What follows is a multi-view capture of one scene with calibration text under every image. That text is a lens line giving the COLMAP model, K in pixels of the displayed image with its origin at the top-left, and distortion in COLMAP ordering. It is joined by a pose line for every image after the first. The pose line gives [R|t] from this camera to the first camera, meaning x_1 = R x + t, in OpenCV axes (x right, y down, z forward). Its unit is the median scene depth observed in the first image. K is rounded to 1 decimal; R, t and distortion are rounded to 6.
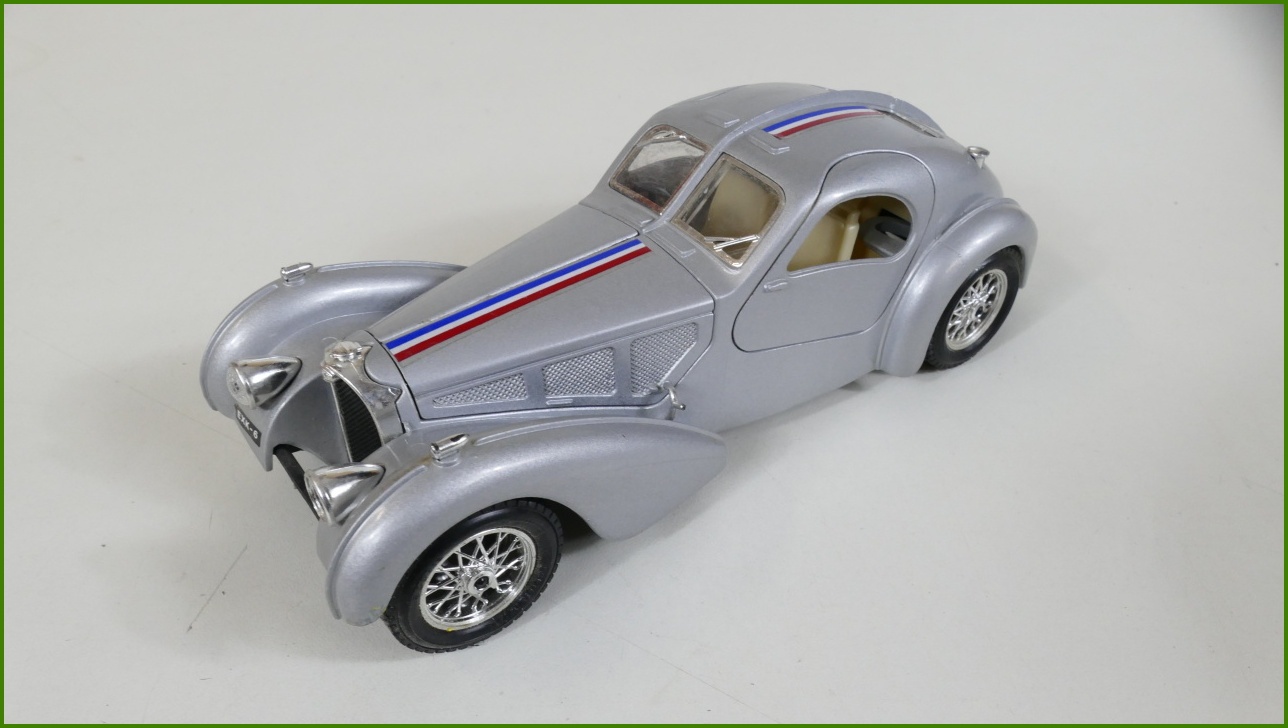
lens RADIAL K [[961.5, 0, 639.2], [0, 961.5, 366.4], [0, 0, 1]] dist [-0.001432, 0.003941]
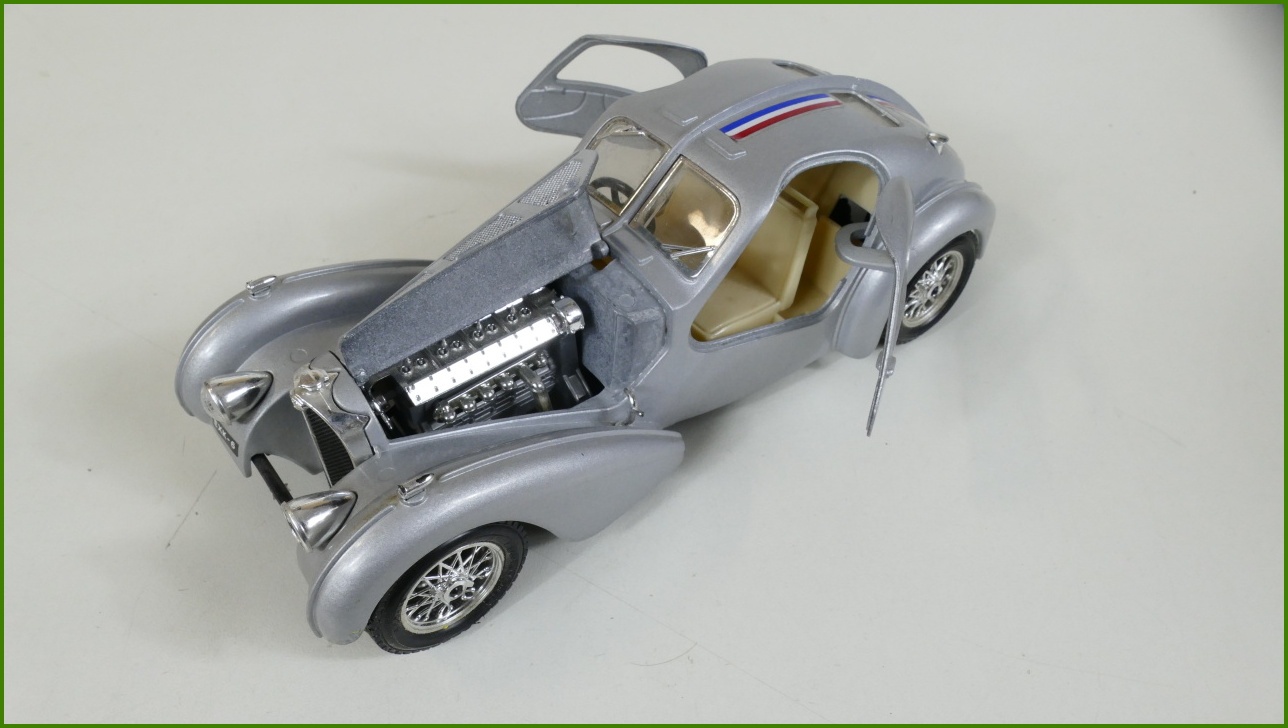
lens RADIAL K [[961.5, 0, 643.8], [0, 961.5, 361.7], [0, 0, 1]] dist [-0.001432, 0.003941]
pose [[0.999826, -0.013496, 0.012911, 0.034970], [0.011379, 0.988335, 0.151869, -0.172071], [-0.014810, -0.151696, 0.988316, -0.025653]]
